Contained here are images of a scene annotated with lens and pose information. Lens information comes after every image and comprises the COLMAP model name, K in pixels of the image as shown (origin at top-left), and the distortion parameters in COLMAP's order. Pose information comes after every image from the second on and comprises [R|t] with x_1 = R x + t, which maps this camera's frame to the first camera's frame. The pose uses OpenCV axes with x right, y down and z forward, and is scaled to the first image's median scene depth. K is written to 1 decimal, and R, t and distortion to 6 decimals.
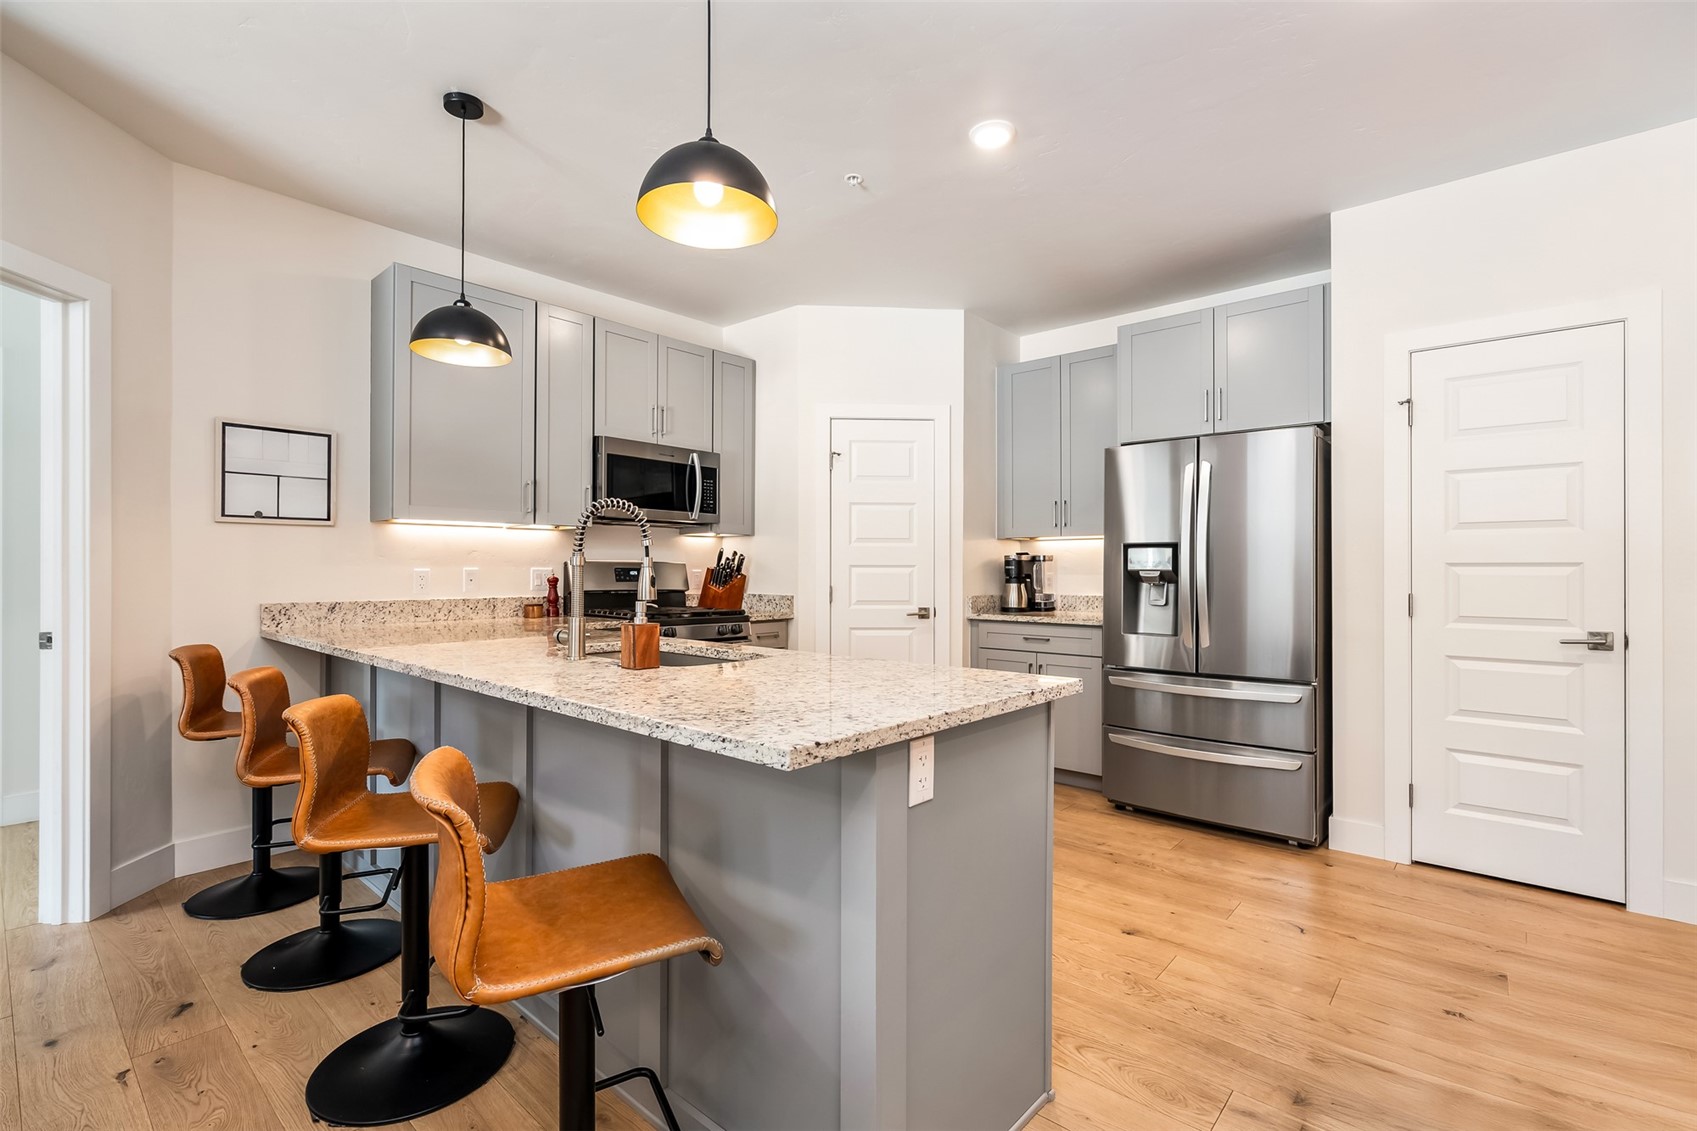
lens RADIAL K [[780.2, 0, 848.5], [0, 780.2, 565.5], [0, 0, 1]] dist [-0.000389, 0.000002]
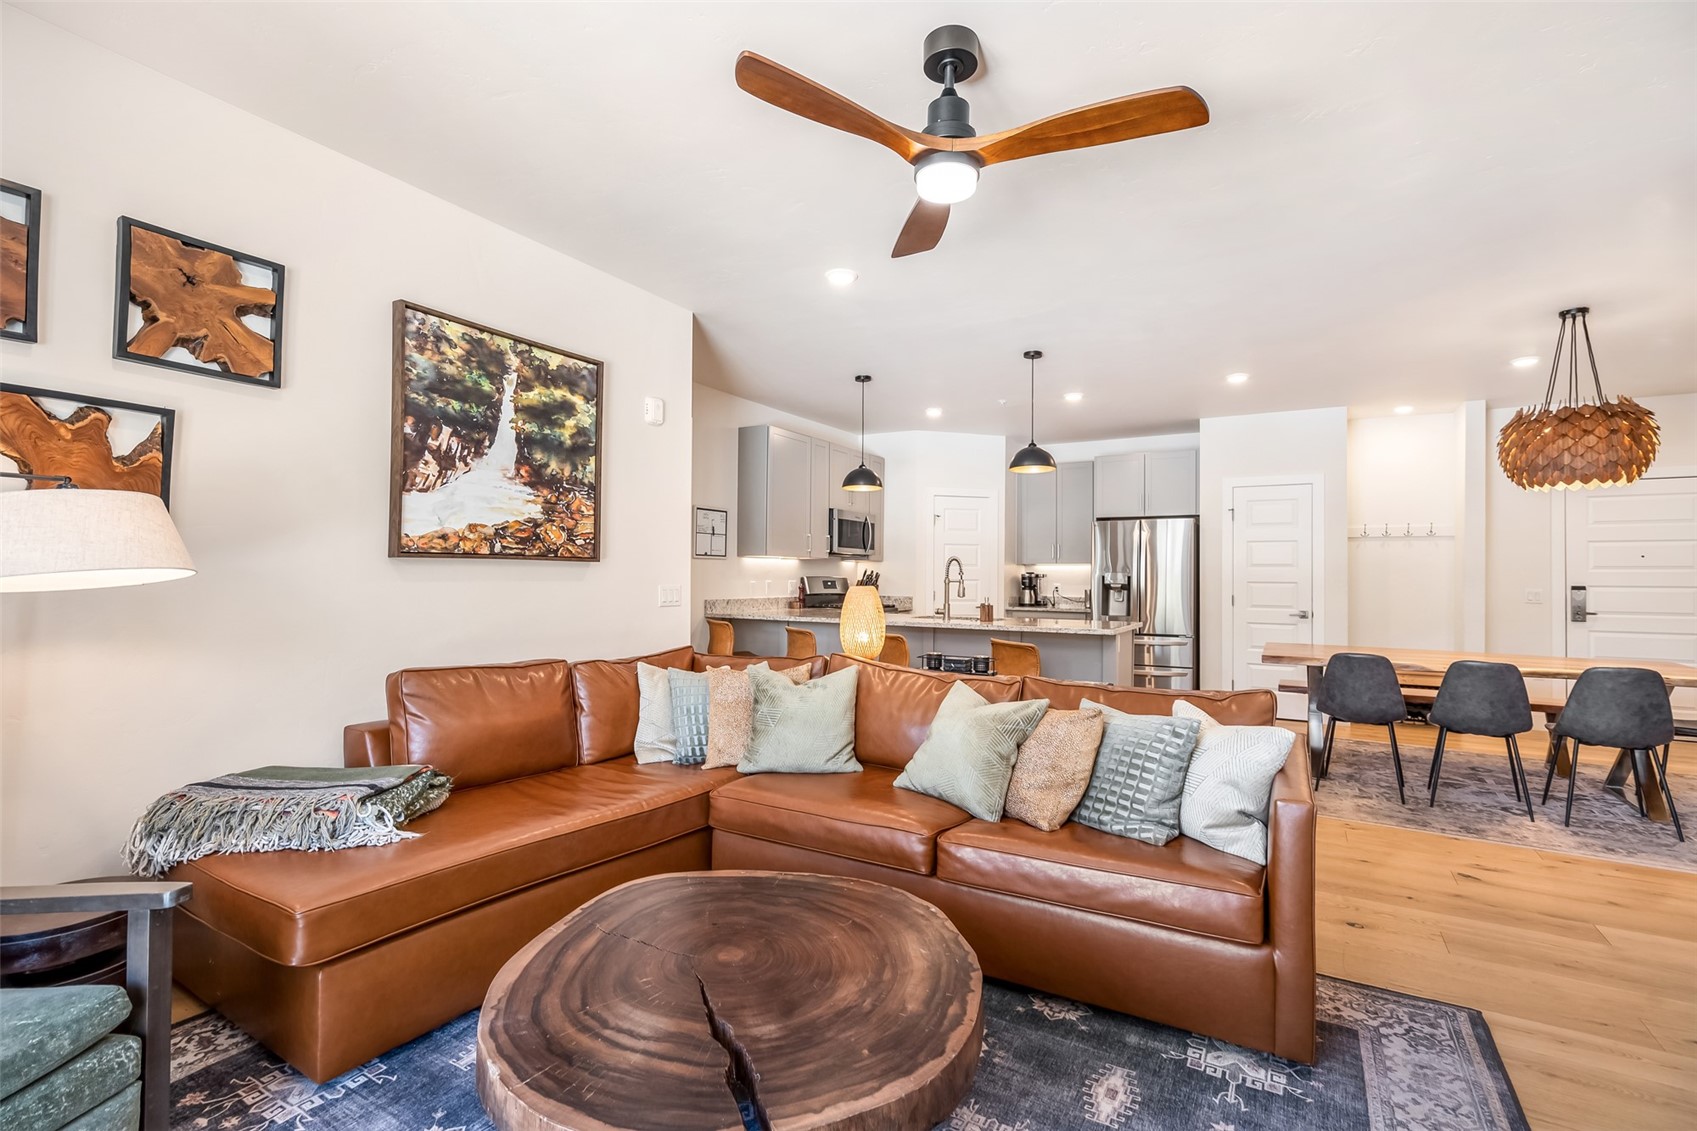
lens RADIAL K [[778.4, 0, 848.5], [0, 778.4, 565.5], [0, 0, 1]] dist [0.001822, 0.000343]
pose [[0.984181, 0.008655, 0.176955, -0.520481], [-0.007401, 0.999943, -0.007741, -0.016192], [-0.177012, 0.006309, 0.984188, -0.686936]]
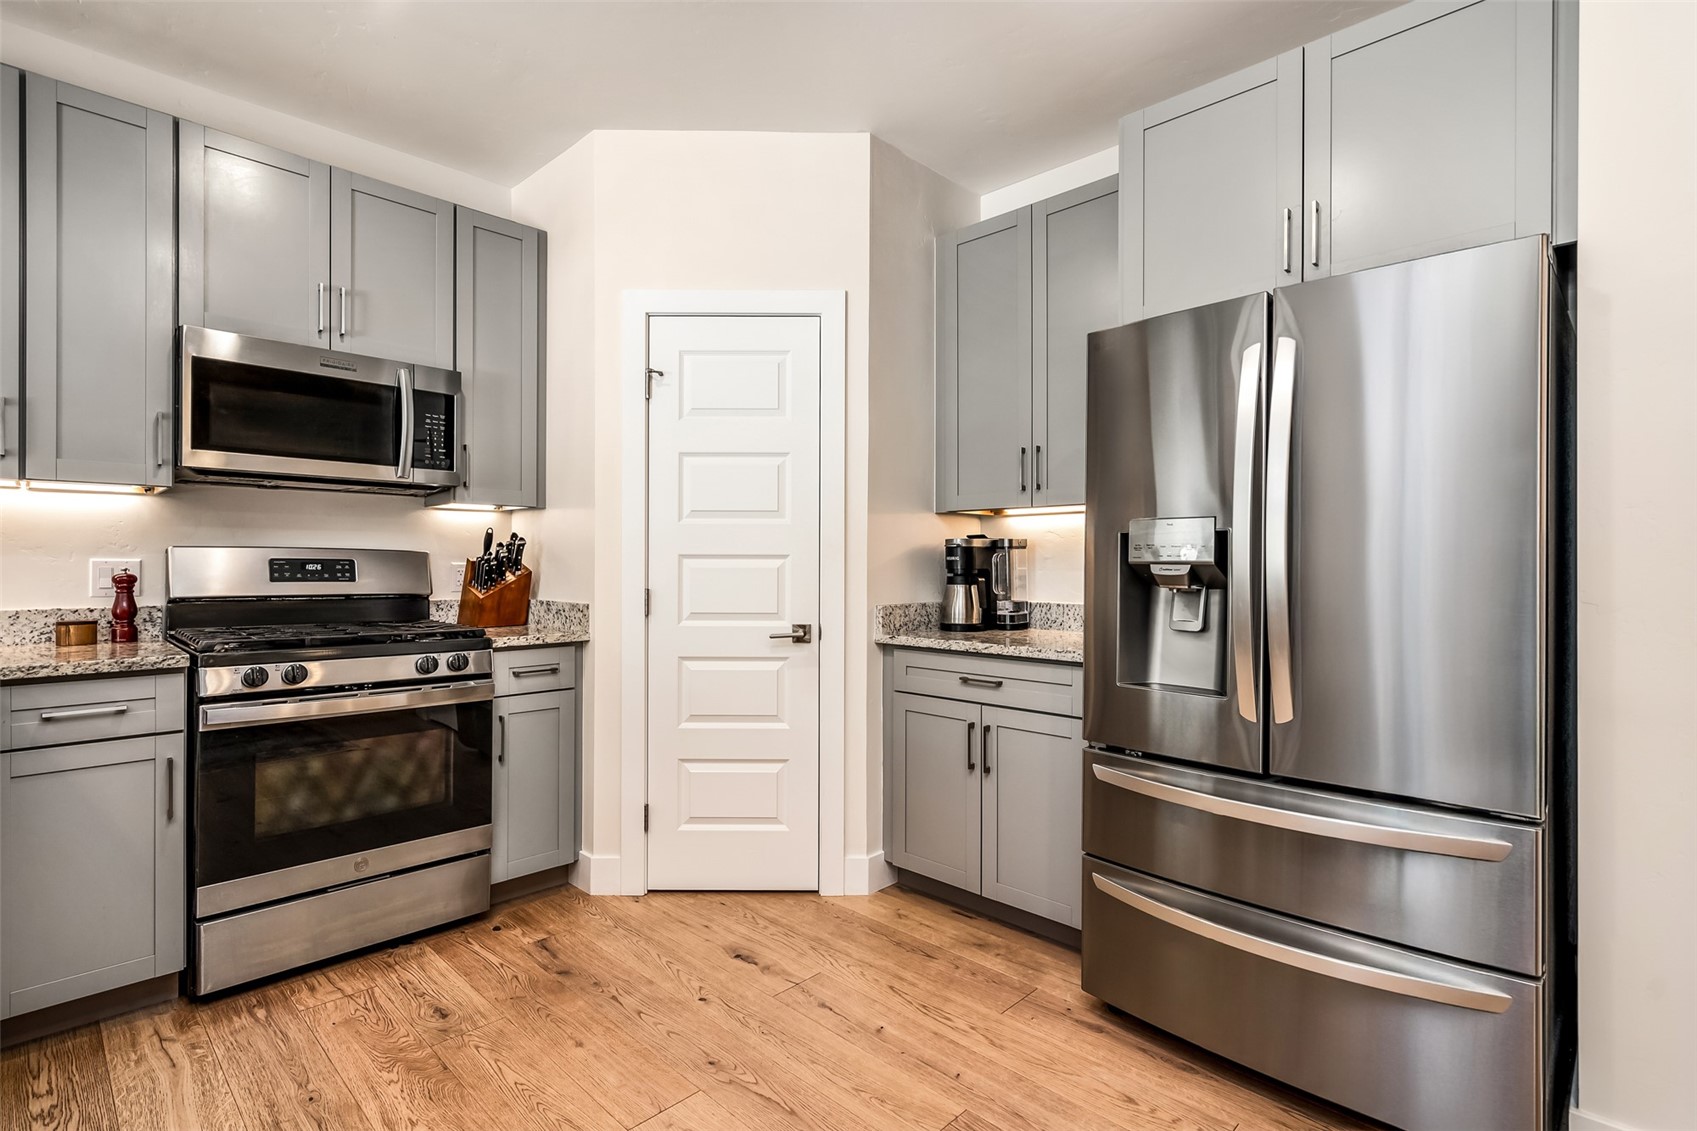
lens RADIAL K [[791.1, 0, 848.5], [0, 791.1, 565.5], [0, 0, 1]] dist [-0.001931, 0.000071]
pose [[0.998047, 0.000693, -0.062463, 0.172089], [-0.000204, 0.999969, 0.007845, 0.003115], [0.062466, -0.007817, 0.998016, 0.389527]]
